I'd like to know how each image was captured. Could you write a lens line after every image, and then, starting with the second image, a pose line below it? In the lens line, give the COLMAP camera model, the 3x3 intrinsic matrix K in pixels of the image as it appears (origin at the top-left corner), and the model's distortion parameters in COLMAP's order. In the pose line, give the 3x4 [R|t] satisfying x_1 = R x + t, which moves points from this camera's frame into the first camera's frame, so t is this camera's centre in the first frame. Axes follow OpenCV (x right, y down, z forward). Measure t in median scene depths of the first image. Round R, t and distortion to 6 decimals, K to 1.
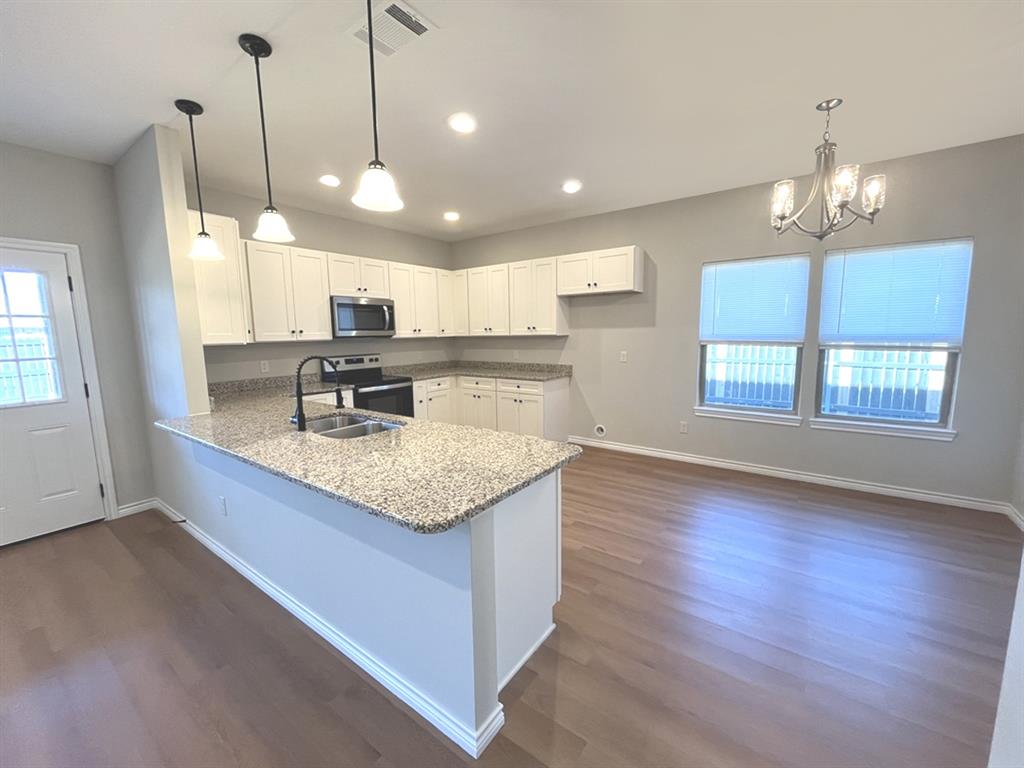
lens RADIAL K [[410.8, 0, 509.6], [0, 410.8, 384.7], [0, 0, 1]] dist [-0.002544, 0.000237]
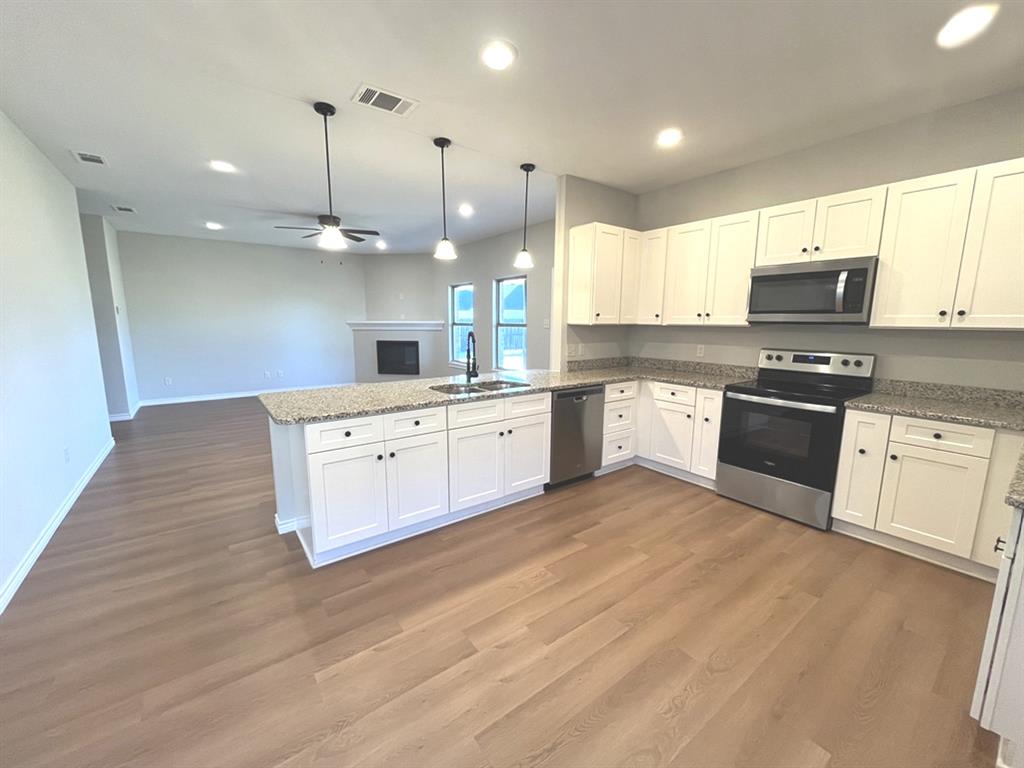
lens RADIAL K [[410.8, 0, 512.3], [0, 410.8, 385.4], [0, 0, 1]] dist [-0.002544, 0.000237]
pose [[-0.285985, 0.165115, -0.943901, 0.415875], [-0.123977, 0.970388, 0.207311, -0.099540], [0.950180, 0.176309, -0.257046, 0.752370]]
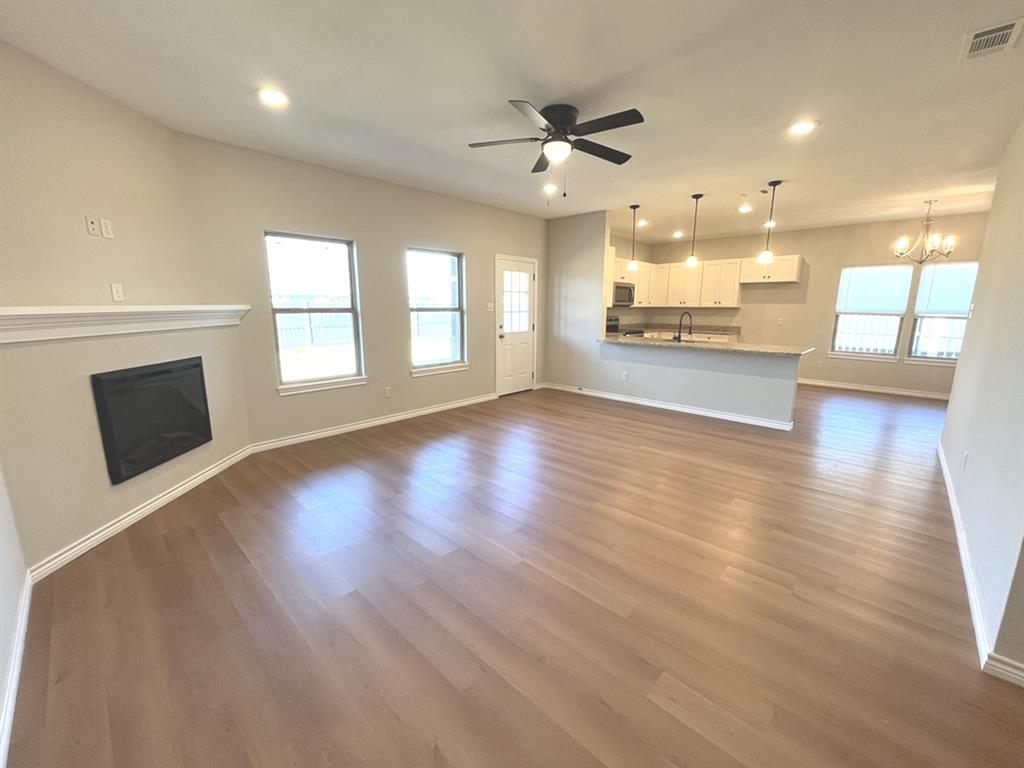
lens RADIAL K [[410.8, 0, 511.9], [0, 410.8, 386.0], [0, 0, 1]] dist [-0.002544, 0.000237]
pose [[0.991639, 0.046388, -0.120415, -0.584791], [-0.038270, 0.996891, 0.068880, 0.117866], [0.123236, -0.063696, 0.990331, -0.778466]]
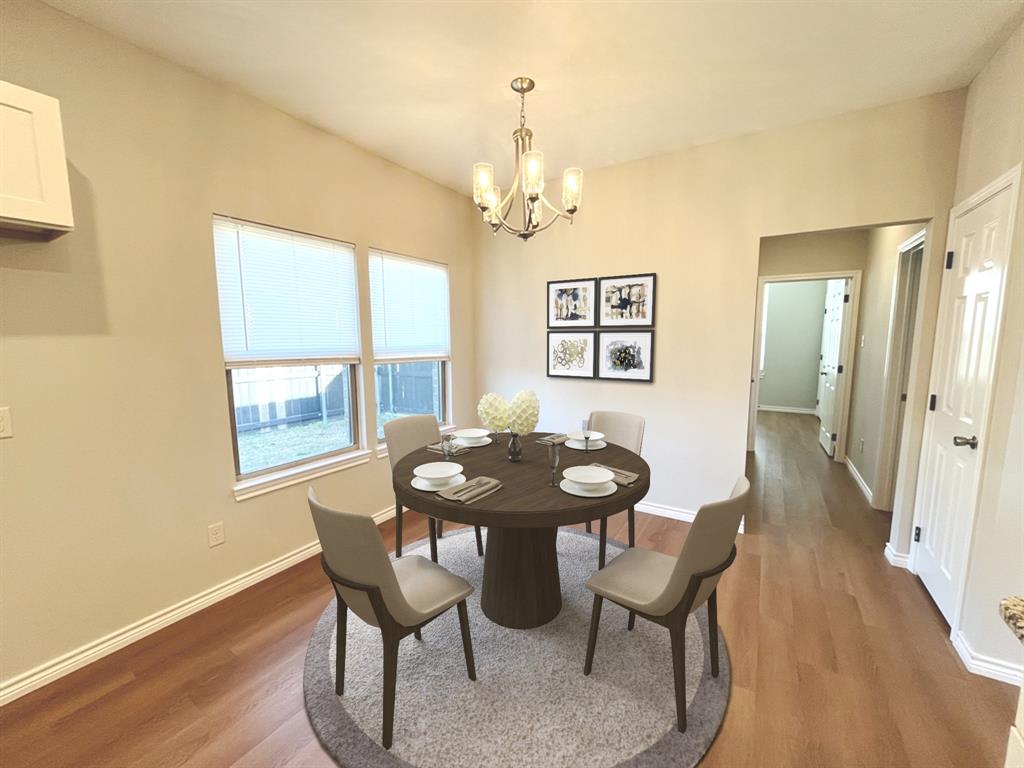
lens RADIAL K [[410.8, 0, 515.9], [0, 410.8, 382.9], [0, 0, 1]] dist [-0.002544, 0.000237]
pose [[-0.077008, -0.097278, 0.992273, -0.083760], [0.138233, 0.984575, 0.107251, -0.079622], [-0.987401, 0.145424, -0.062373, 0.615908]]
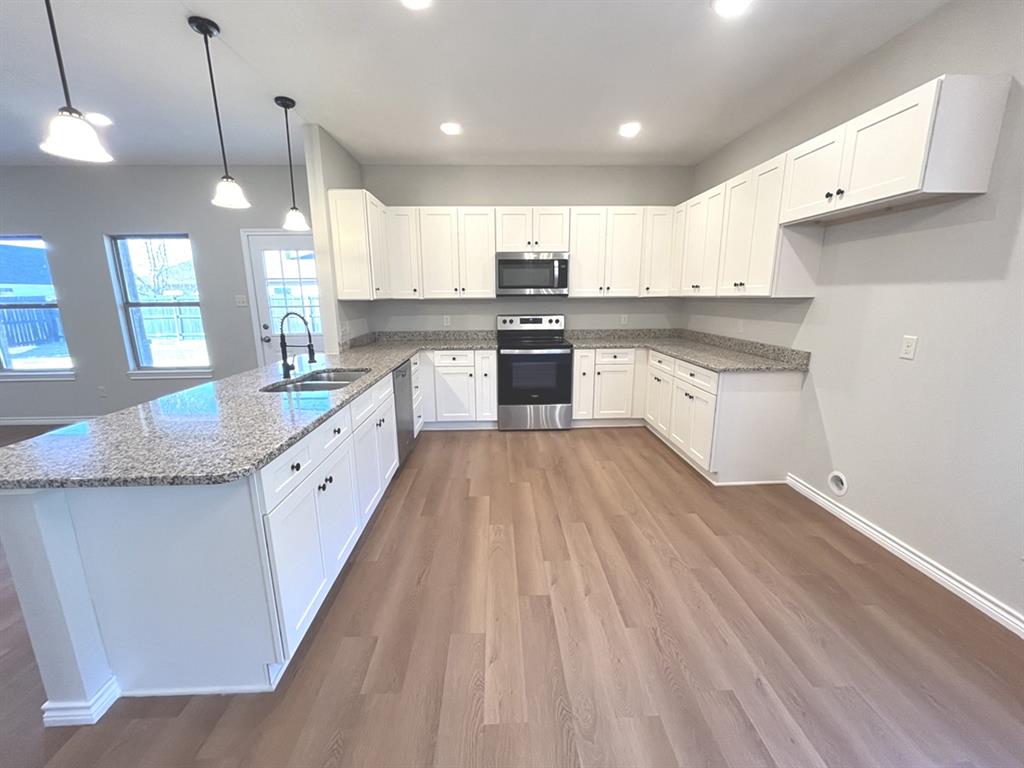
lens RADIAL K [[410.8, 0, 510.4], [0, 410.8, 384.3], [0, 0, 1]] dist [-0.002544, 0.000237]
pose [[0.622140, 0.178327, -0.762327, 0.365353], [-0.103878, 0.983907, 0.145384, -0.048661], [0.775984, -0.011260, 0.630652, 0.374798]]
